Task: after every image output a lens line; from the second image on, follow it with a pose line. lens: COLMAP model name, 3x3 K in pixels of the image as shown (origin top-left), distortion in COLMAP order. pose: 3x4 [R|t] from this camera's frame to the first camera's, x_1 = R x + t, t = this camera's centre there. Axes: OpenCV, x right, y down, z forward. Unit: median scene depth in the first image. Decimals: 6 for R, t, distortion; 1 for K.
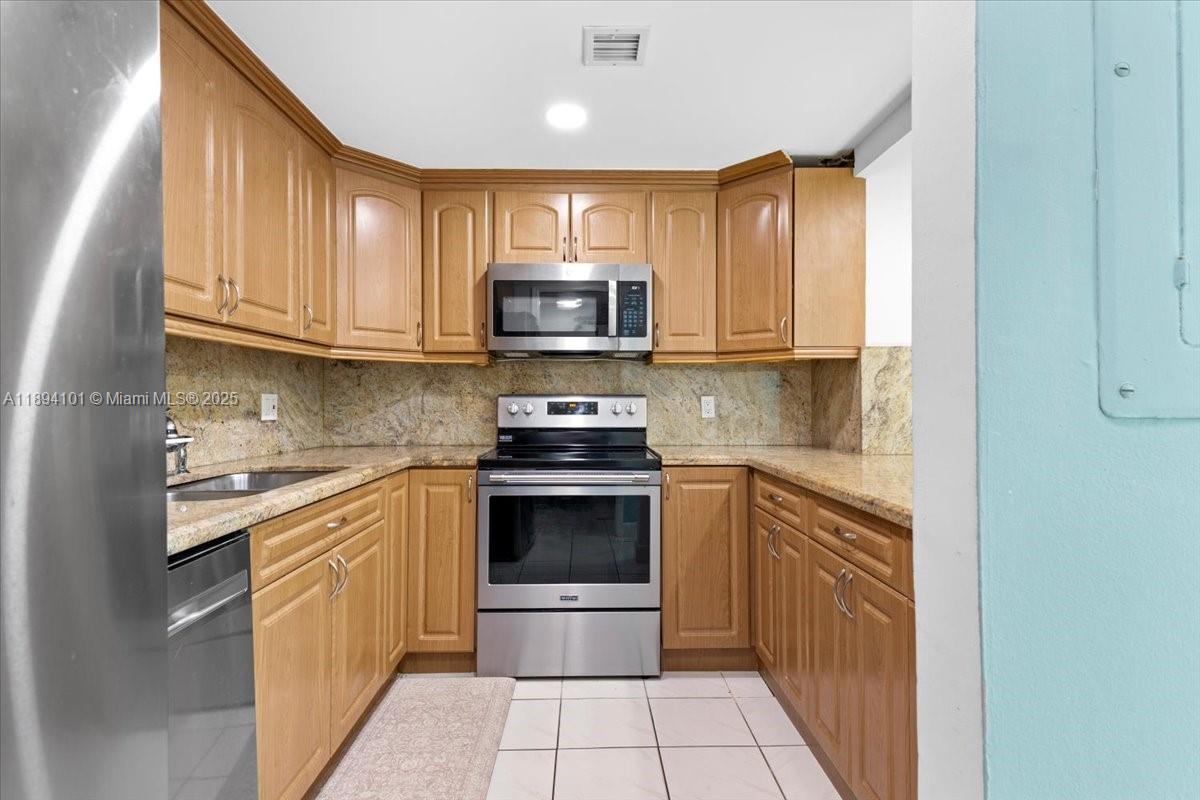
lens RADIAL K [[608.3, 0, 600.0], [0, 608.3, 400.0], [0, 0, 1]] dist [0.013807, 0.000003]
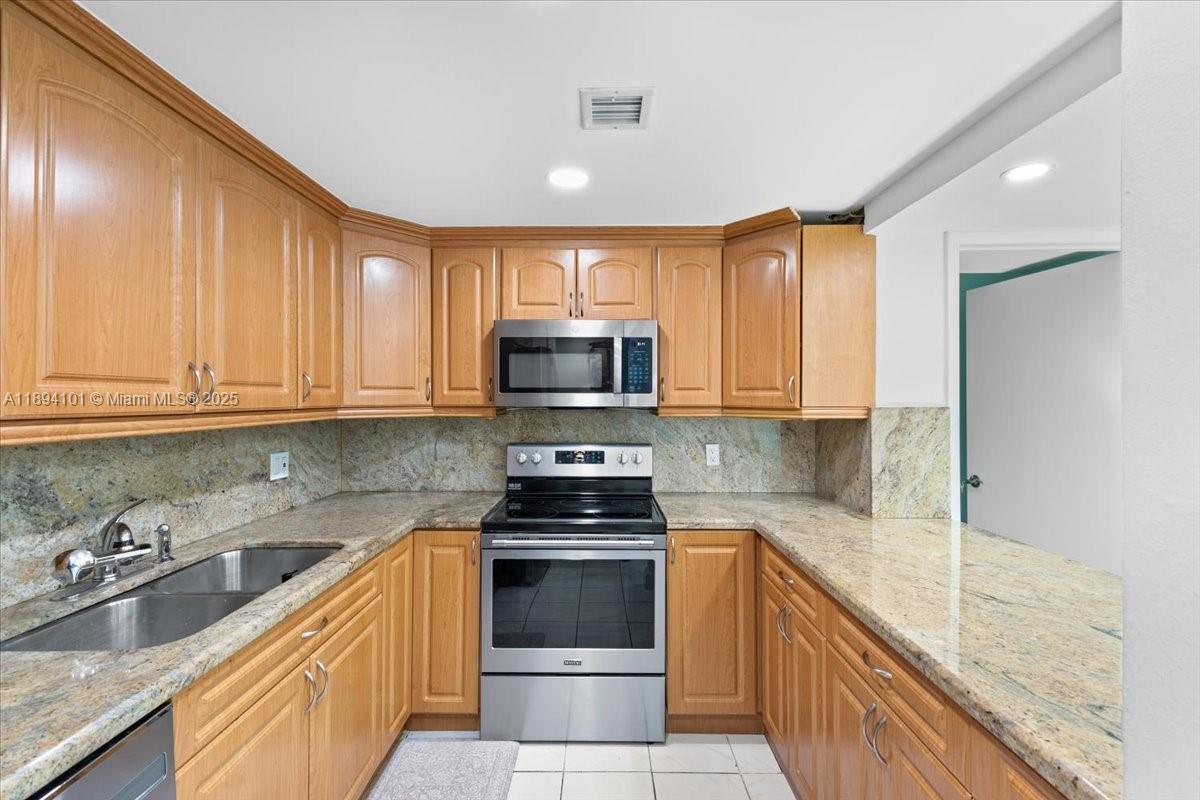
lens RADIAL K [[517.4, 0, 600.0], [0, 517.4, 400.0], [0, 0, 1]] dist [0.001767, 0.000133]
pose [[0.999555, 0.000980, -0.029822, 0.017446], [-0.000835, 0.999988, 0.004890, -0.102389], [0.029826, -0.004863, 0.999543, 0.155104]]
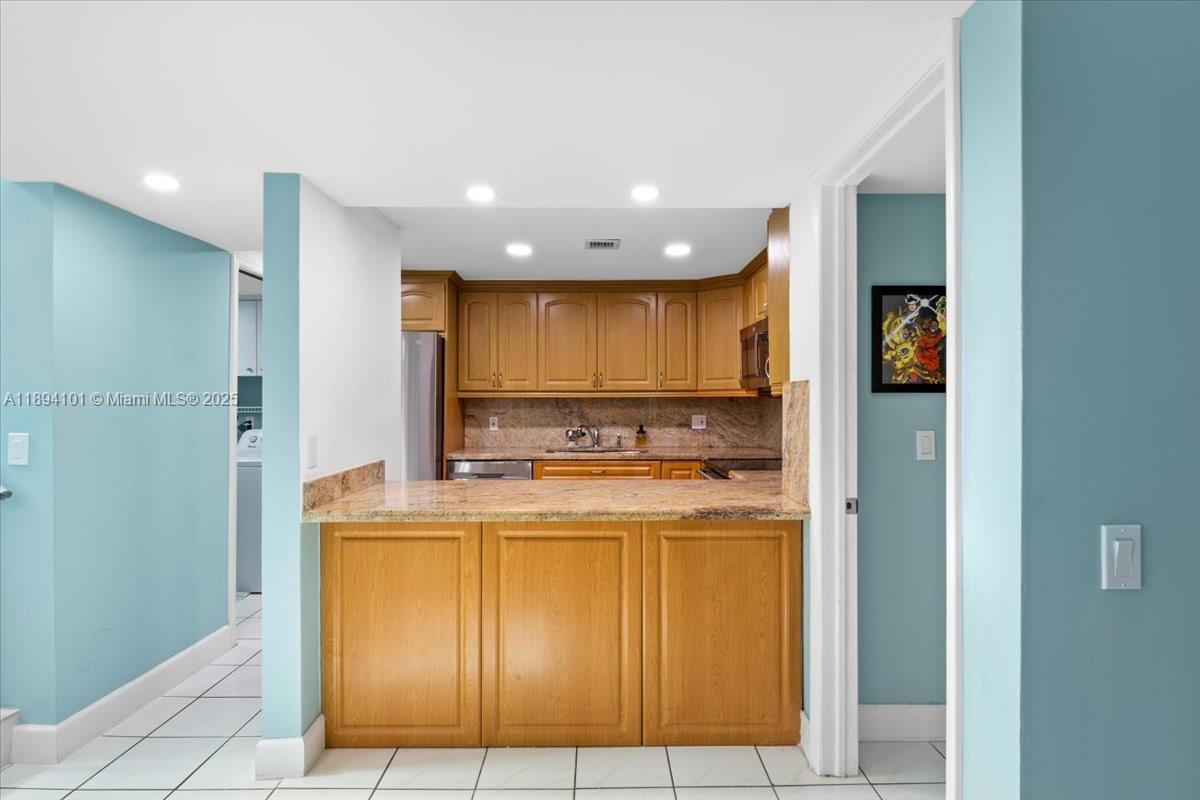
lens RADIAL K [[614.8, 0, 600.0], [0, 614.8, 400.0], [0, 0, 1]] dist [-0.028236, -0.000025]
pose [[-0.016527, 0.001851, -0.999862, 1.387889], [0.004096, 0.999990, 0.001784, -0.061859], [0.999855, -0.004066, -0.016534, 0.720480]]
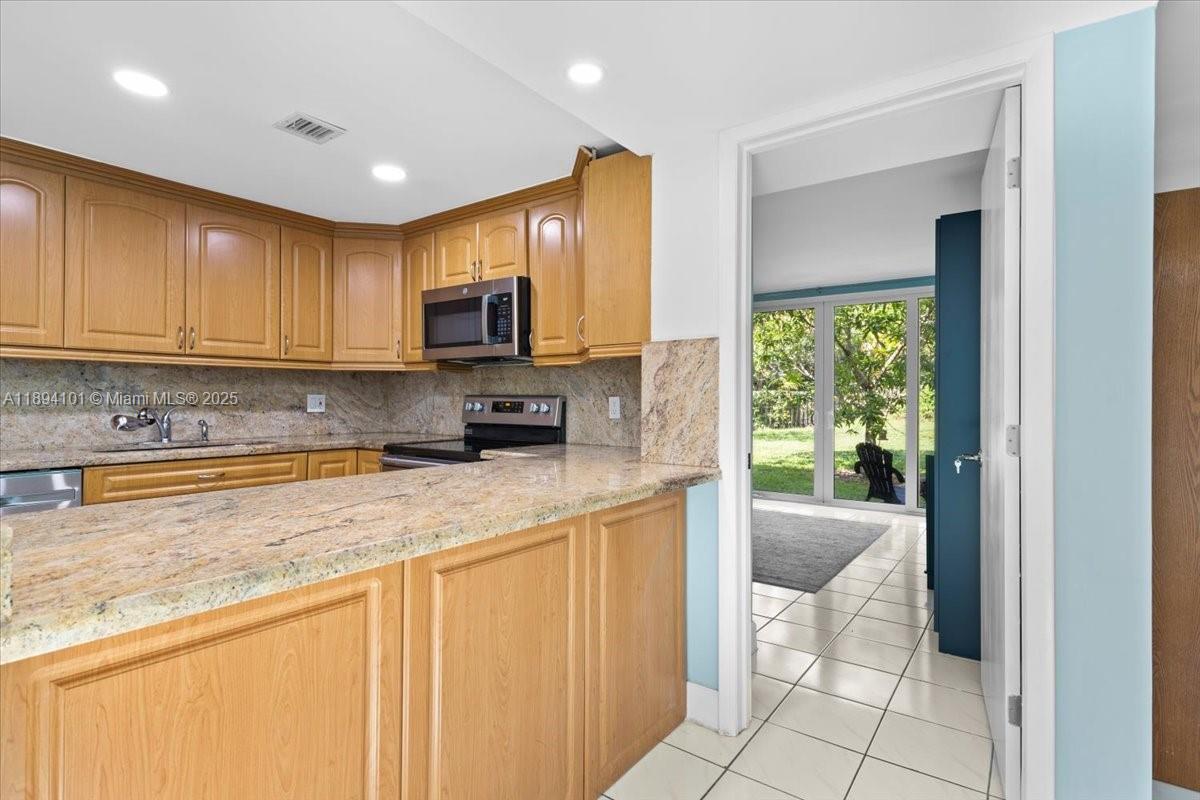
lens RADIAL K [[592.4, 0, 600.0], [0, 592.4, 400.0], [0, 0, 1]] dist [0.003465, 0.000048]
pose [[0.794142, 0.005708, -0.607705, 0.905413], [-0.004066, 0.999983, 0.004079, -0.005573], [0.607719, -0.000768, 0.794152, 0.261688]]
